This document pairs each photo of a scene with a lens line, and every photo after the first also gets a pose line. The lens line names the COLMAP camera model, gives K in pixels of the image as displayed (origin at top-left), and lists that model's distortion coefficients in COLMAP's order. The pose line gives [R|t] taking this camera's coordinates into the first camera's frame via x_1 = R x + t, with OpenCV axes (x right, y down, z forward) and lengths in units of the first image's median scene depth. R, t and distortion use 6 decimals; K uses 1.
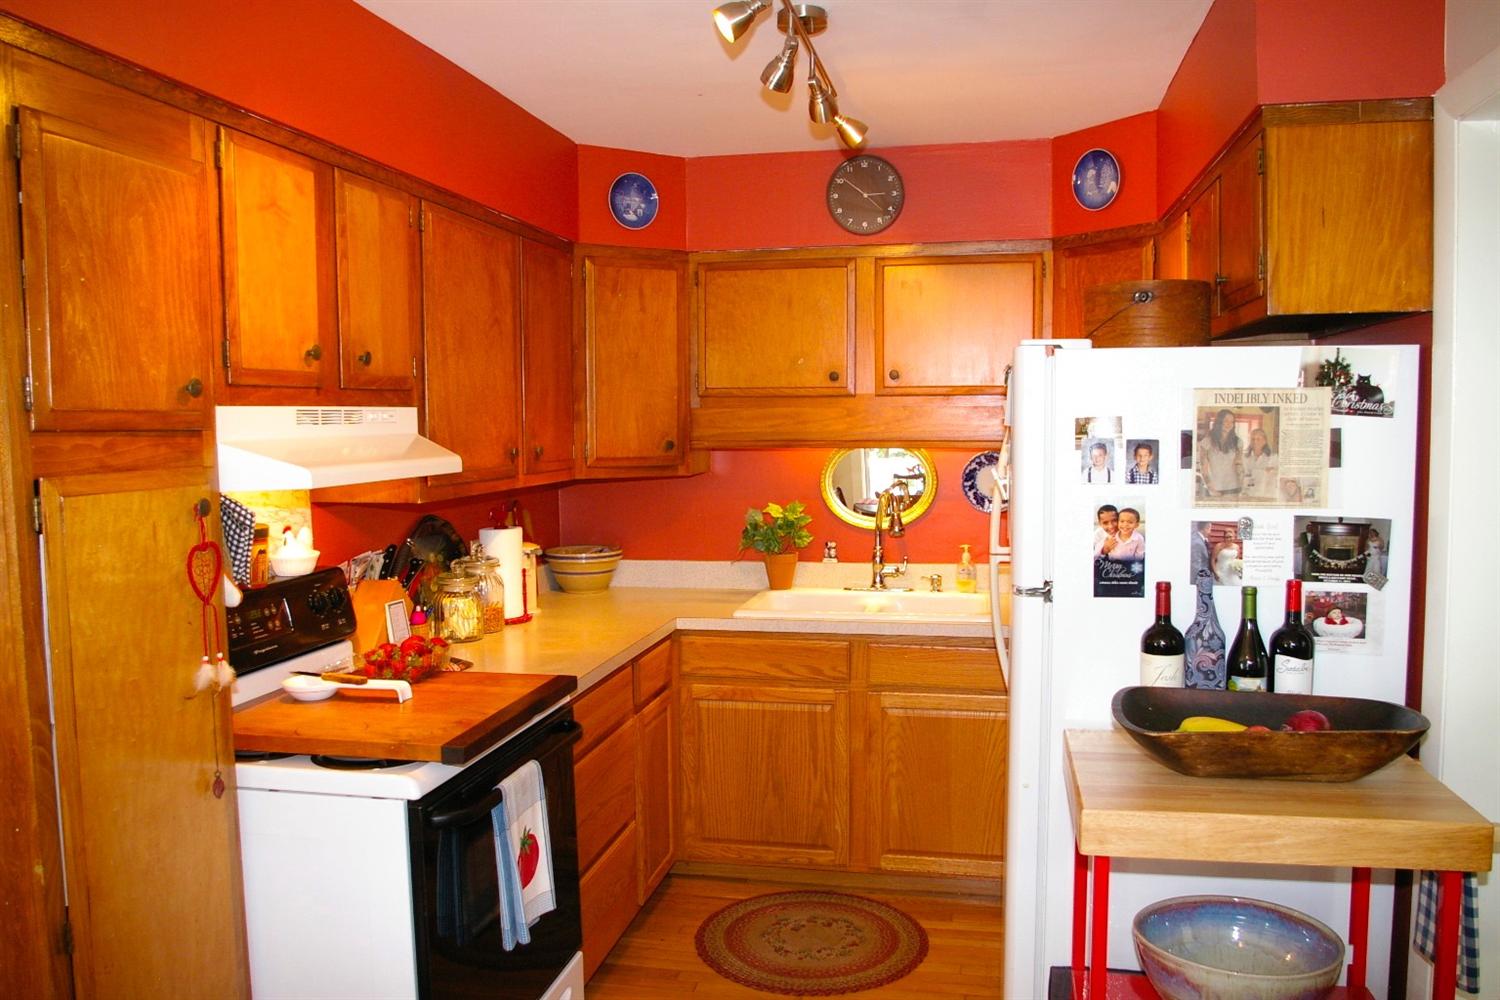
lens RADIAL K [[1165.4, 0, 750.0], [0, 1165.4, 500.0], [0, 0, 1]] dist [-0.050527, 0.000347]
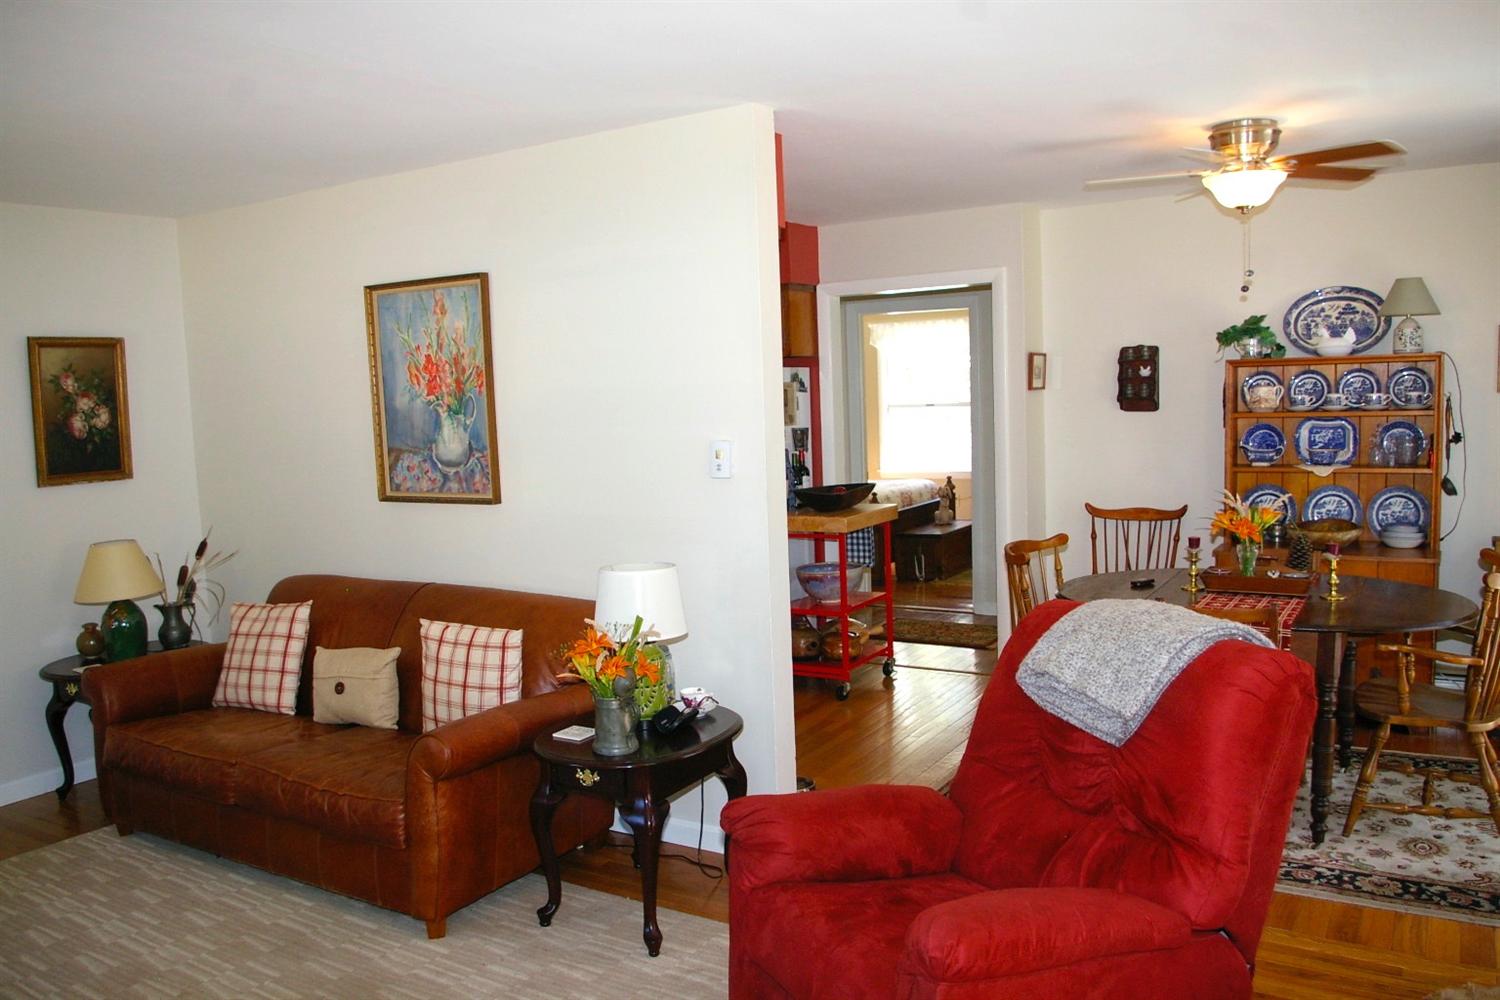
lens RADIAL K [[1165.4, 0, 750.0], [0, 1165.4, 500.0], [0, 0, 1]] dist [-0.050527, 0.000347]
pose [[0.348893, -0.094293, 0.932407, -2.242892], [0.104390, 0.992644, 0.061323, 0.002615], [-0.931331, 0.075938, 0.356170, 0.102534]]
